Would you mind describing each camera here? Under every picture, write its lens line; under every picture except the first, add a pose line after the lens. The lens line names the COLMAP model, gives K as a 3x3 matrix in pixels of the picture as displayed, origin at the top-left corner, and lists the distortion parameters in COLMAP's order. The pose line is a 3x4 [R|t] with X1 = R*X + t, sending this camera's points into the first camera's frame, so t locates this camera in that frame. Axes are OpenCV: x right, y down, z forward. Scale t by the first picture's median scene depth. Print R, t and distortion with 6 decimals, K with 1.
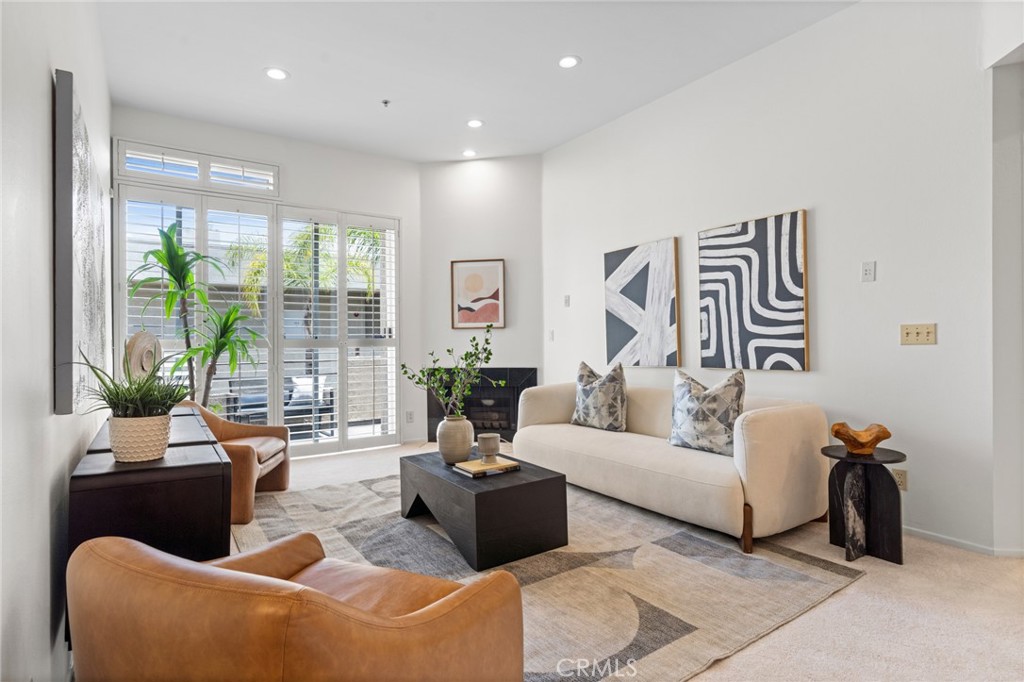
lens RADIAL K [[527.4, 0, 509.6], [0, 527.4, 341.8], [0, 0, 1]] dist [0.002137, 0.000104]
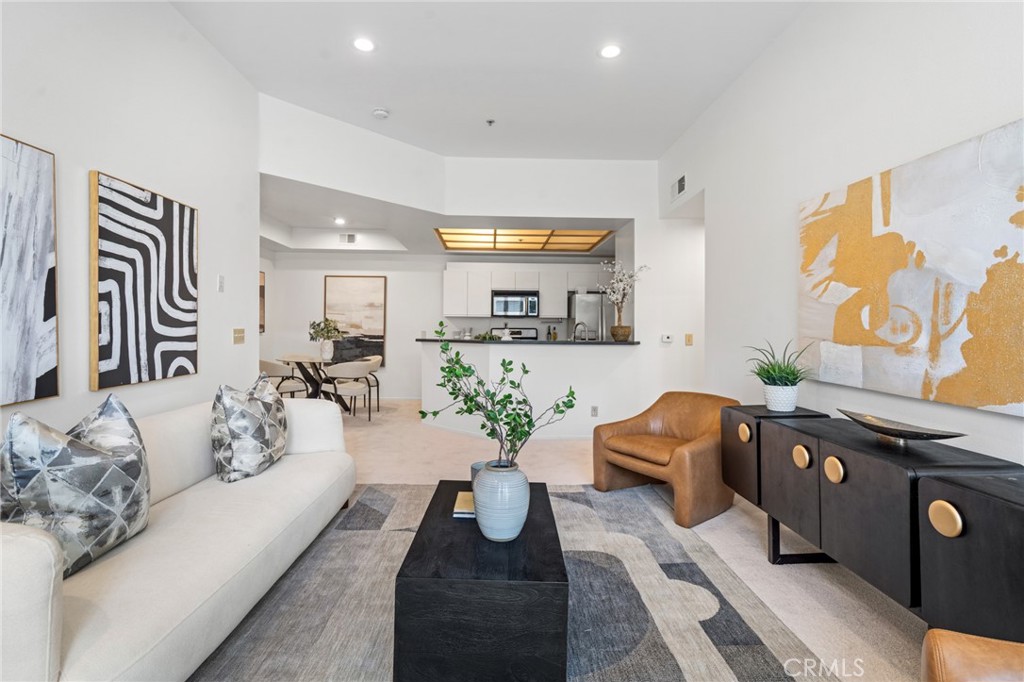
lens RADIAL K [[518.8, 0, 508.0], [0, 518.8, 332.1], [0, 0, 1]] dist [-0.000850, 0.000040]
pose [[-0.842296, -0.002999, 0.539007, -0.408346], [-0.000697, 0.999990, 0.004474, -0.023979], [-0.539015, 0.003392, -0.842290, 1.352000]]
